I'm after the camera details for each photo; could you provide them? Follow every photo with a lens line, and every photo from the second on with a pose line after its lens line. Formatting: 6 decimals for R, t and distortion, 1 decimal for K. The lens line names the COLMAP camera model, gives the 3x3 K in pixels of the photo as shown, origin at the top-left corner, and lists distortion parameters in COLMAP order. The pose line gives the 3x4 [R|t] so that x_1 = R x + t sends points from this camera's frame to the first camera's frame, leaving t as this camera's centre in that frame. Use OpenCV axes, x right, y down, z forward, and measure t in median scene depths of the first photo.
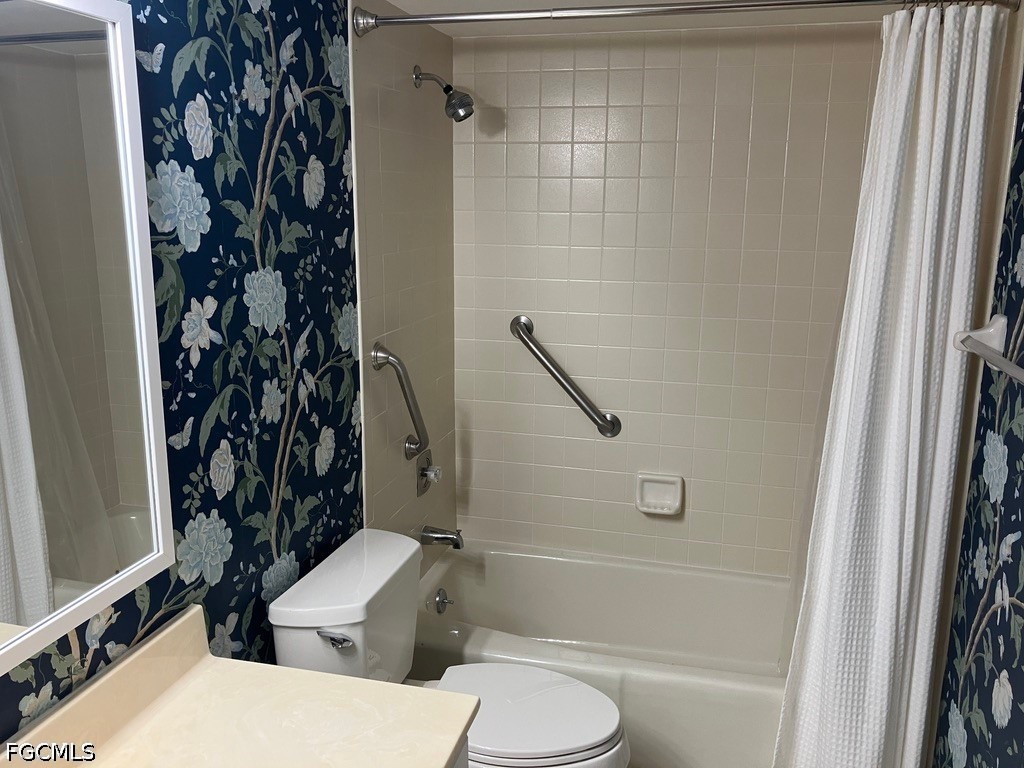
lens RADIAL K [[843.0, 0, 517.1], [0, 843.0, 383.2], [0, 0, 1]] dist [0.035700, -0.042615]
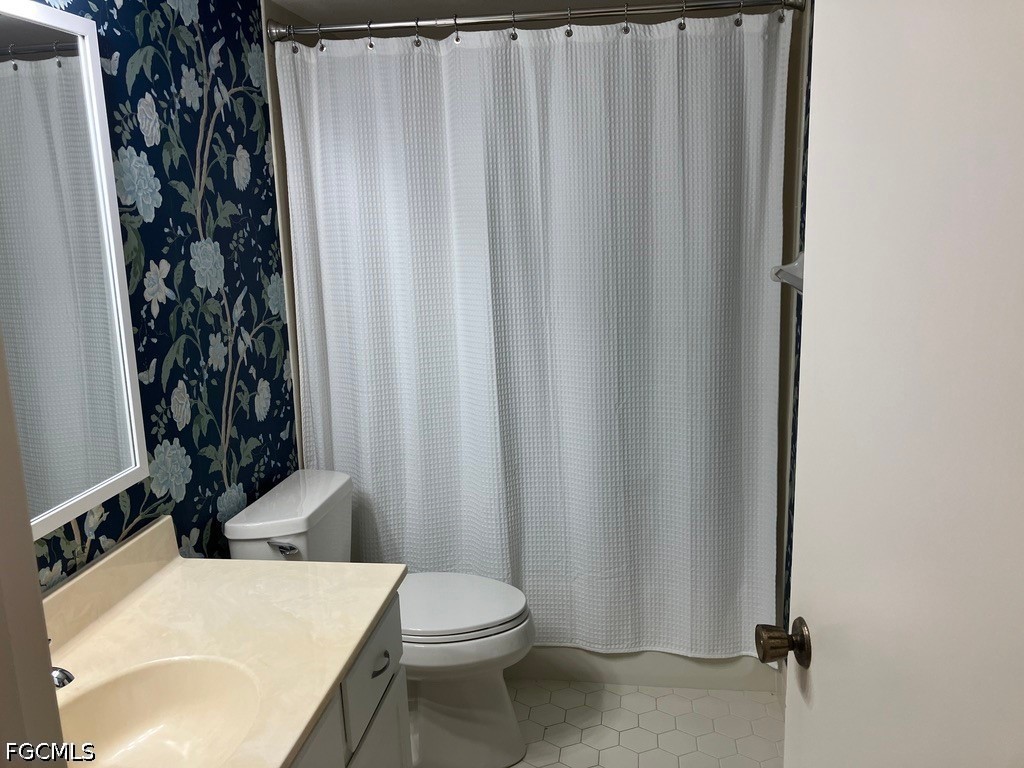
lens RADIAL K [[843.0, 0, 509.3], [0, 843.0, 382.3], [0, 0, 1]] dist [0.035700, -0.042615]
pose [[0.994476, -0.055185, 0.089283, 0.009134], [0.055848, 0.998427, -0.004947, 0.097209], [-0.088870, 0.009906, 0.995994, -0.227976]]
